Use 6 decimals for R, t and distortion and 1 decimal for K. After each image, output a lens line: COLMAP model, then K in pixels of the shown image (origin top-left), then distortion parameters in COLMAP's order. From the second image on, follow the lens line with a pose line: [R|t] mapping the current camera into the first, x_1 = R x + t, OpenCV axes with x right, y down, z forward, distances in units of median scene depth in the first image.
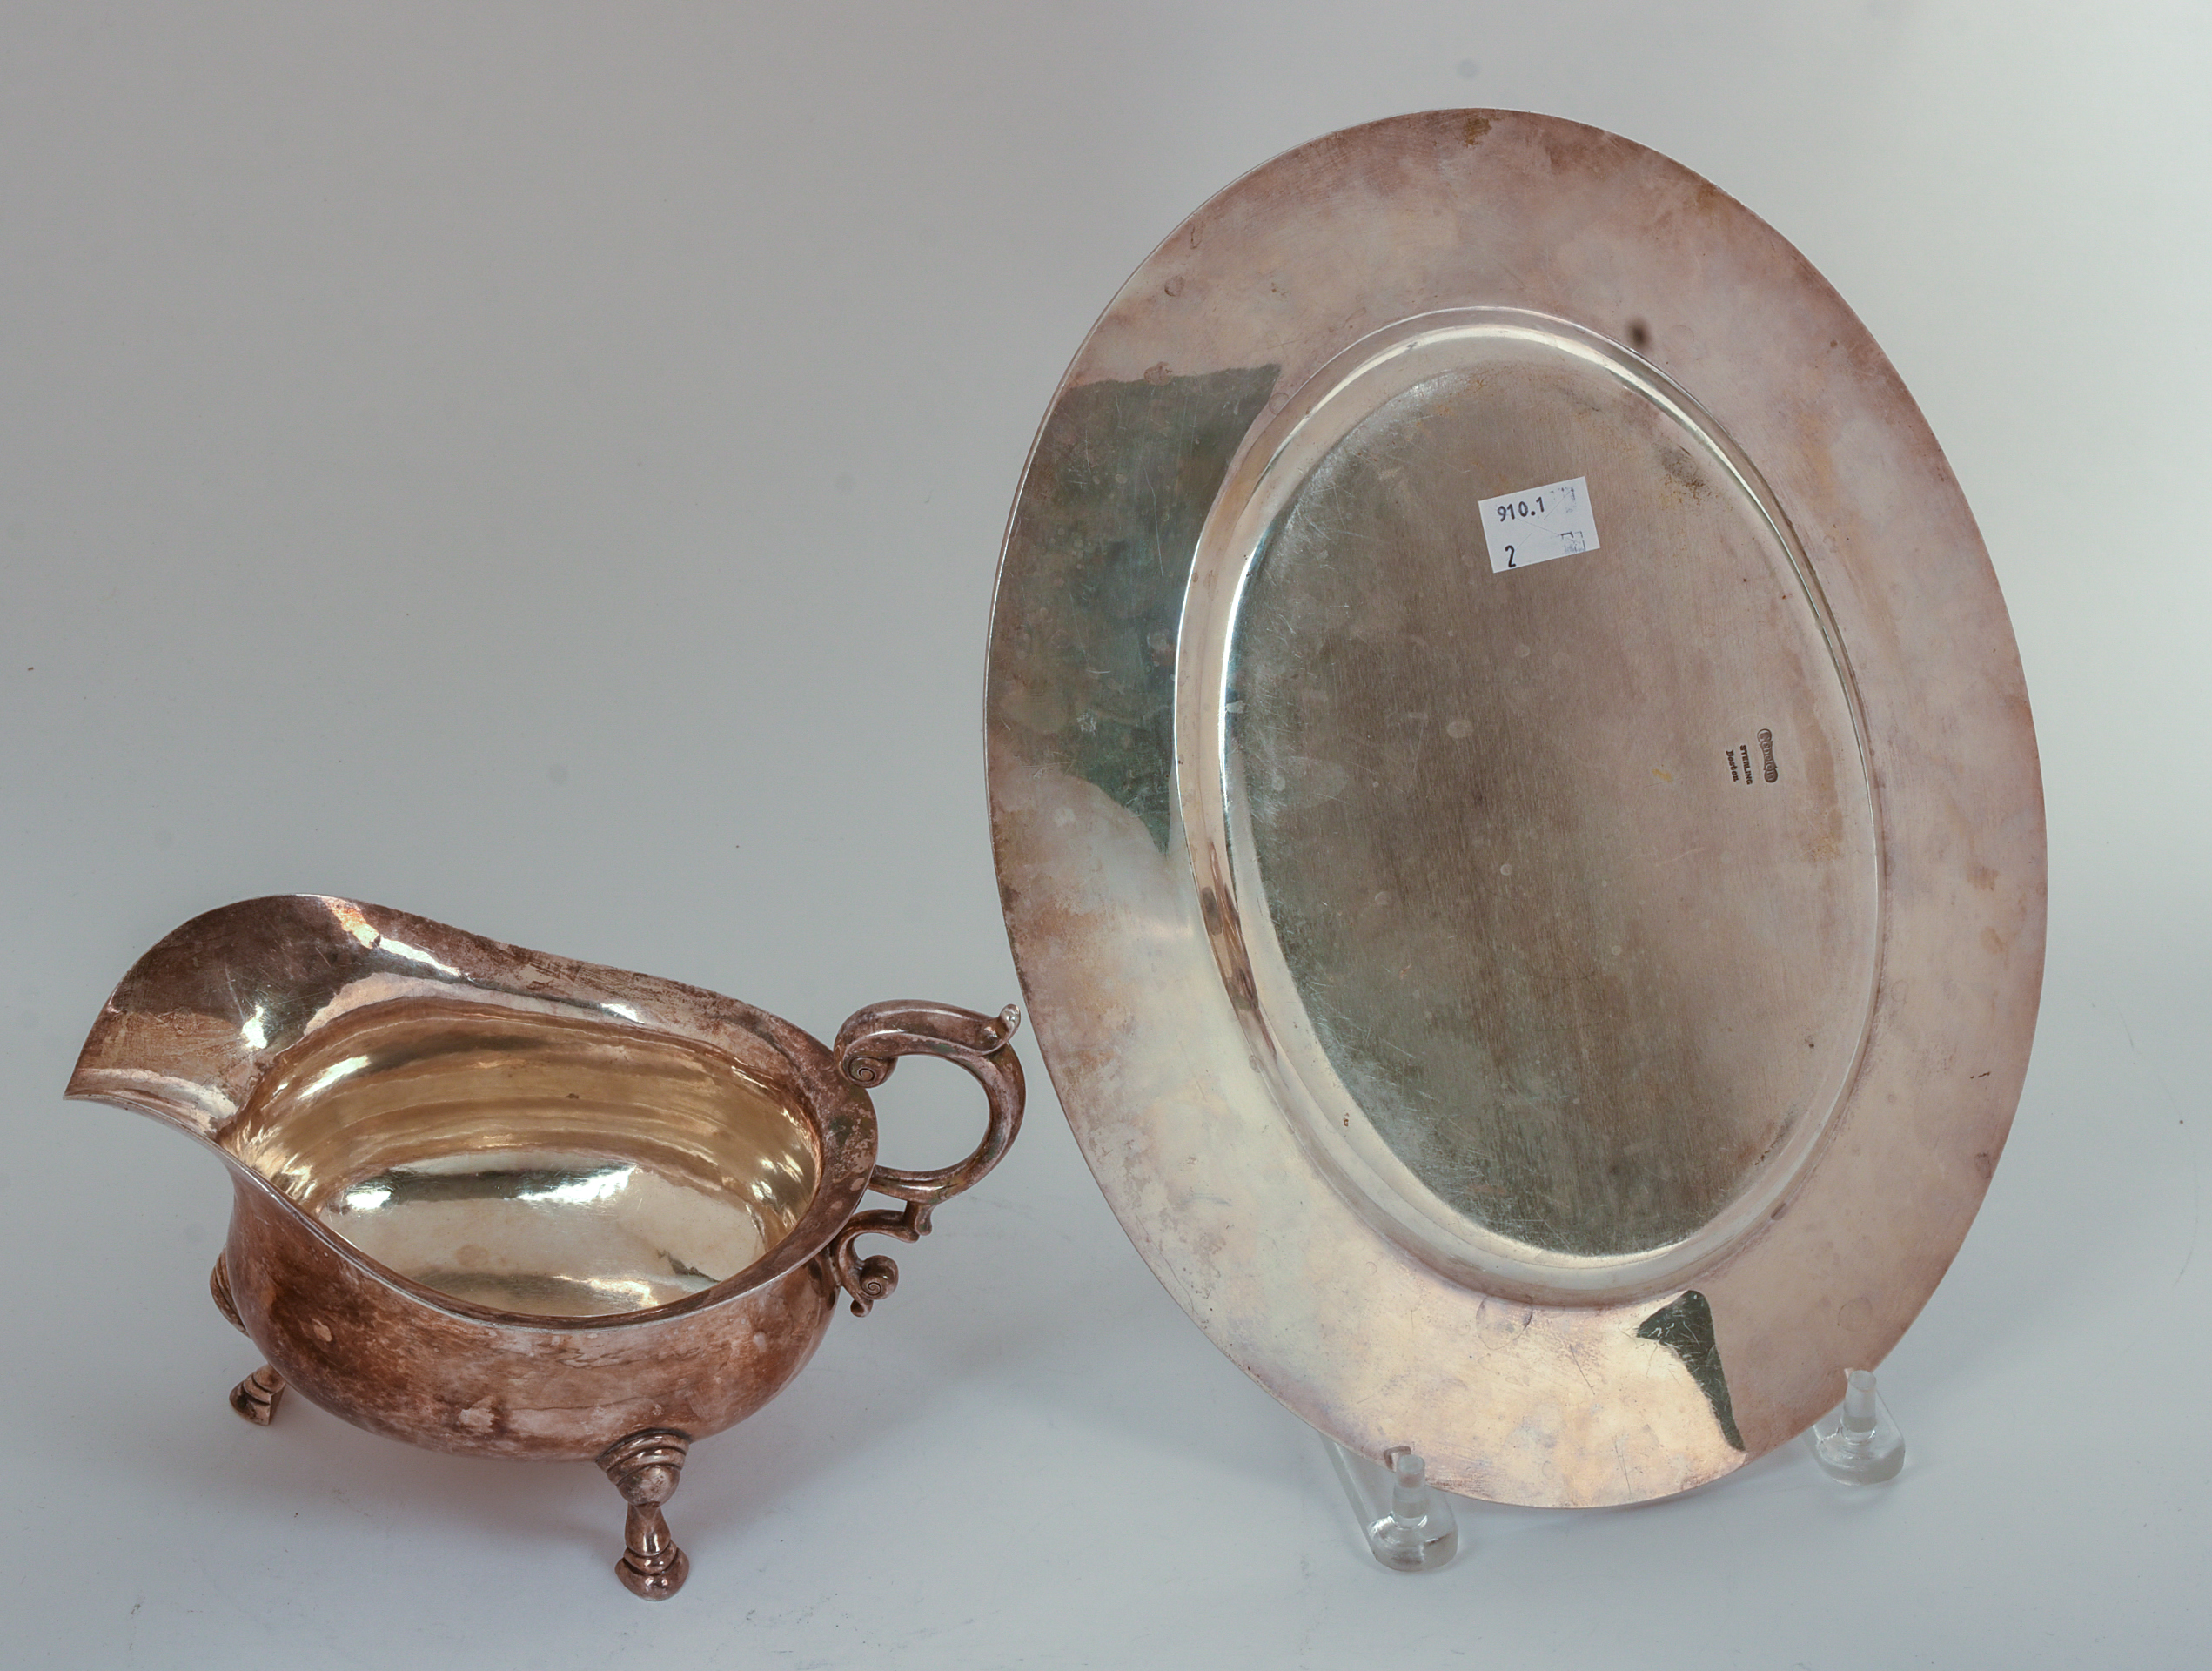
lens RADIAL K [[4933.0, 0, 1106.0], [0, 4933.0, 835.9], [0, 0, 1]] dist [0.069738, 0.000000]
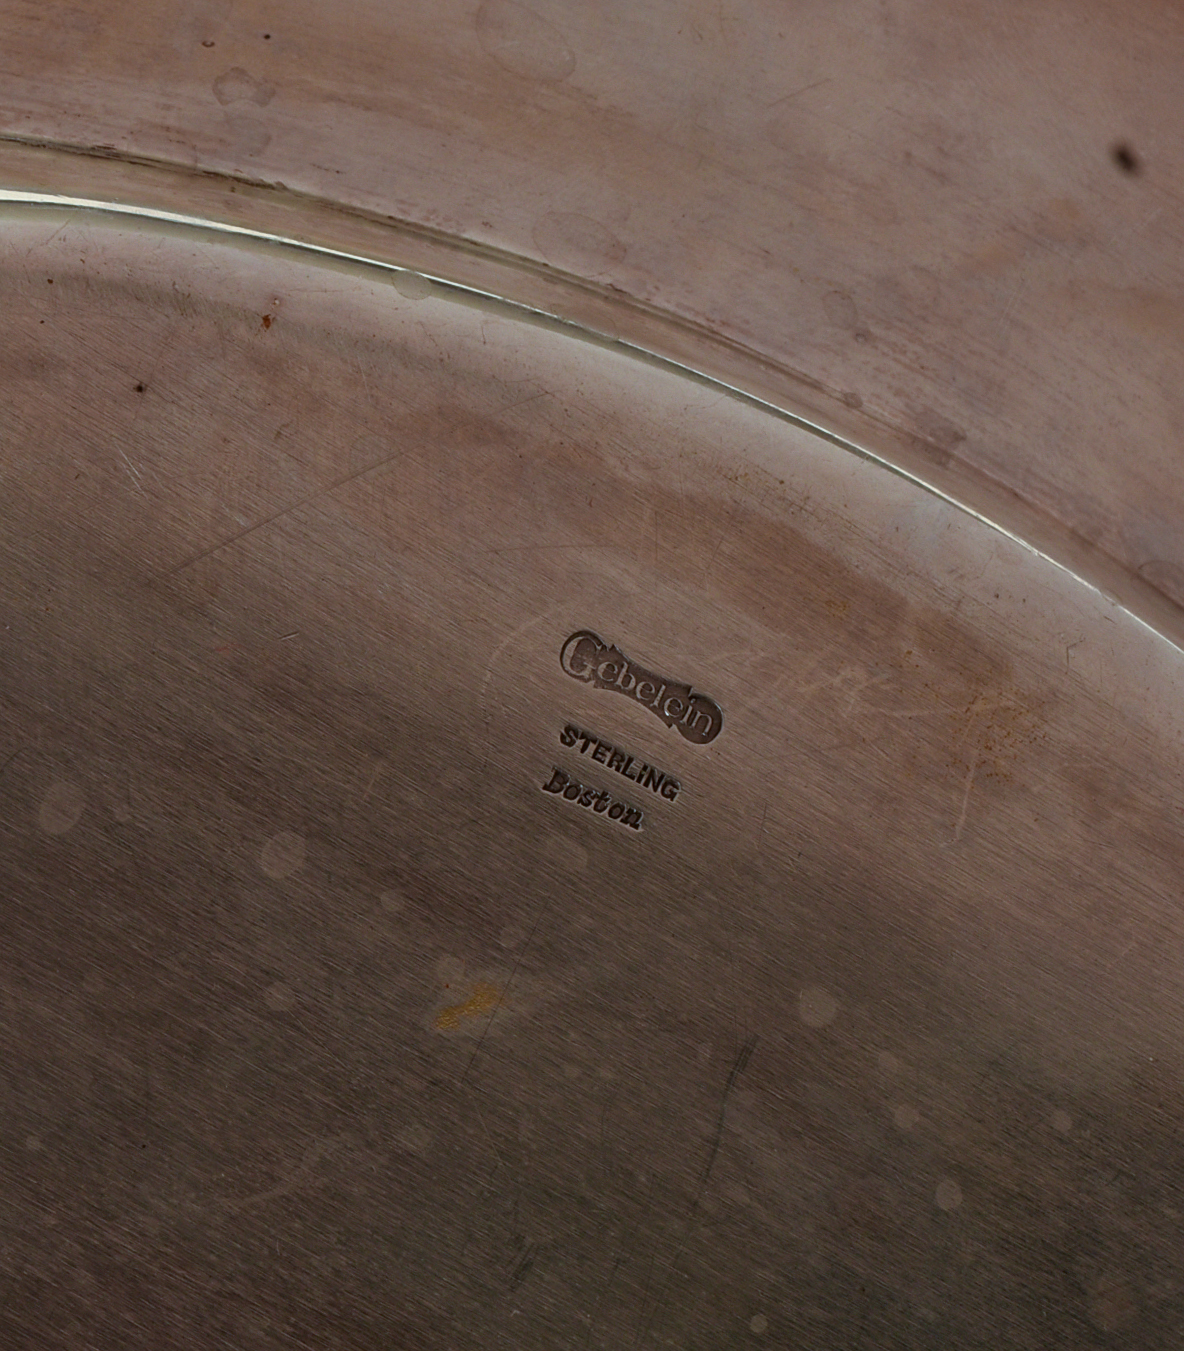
lens RADIAL K [[3326.4, 0, 592.4], [0, 3326.4, 675.3], [0, 0, 1]] dist [0.032039, 0.000000]
pose [[0.622206, -0.781571, -0.044800, 0.141747], [0.782061, 0.623131, -0.009335, -0.017088], [0.035212, -0.029228, 0.998952, 0.794598]]
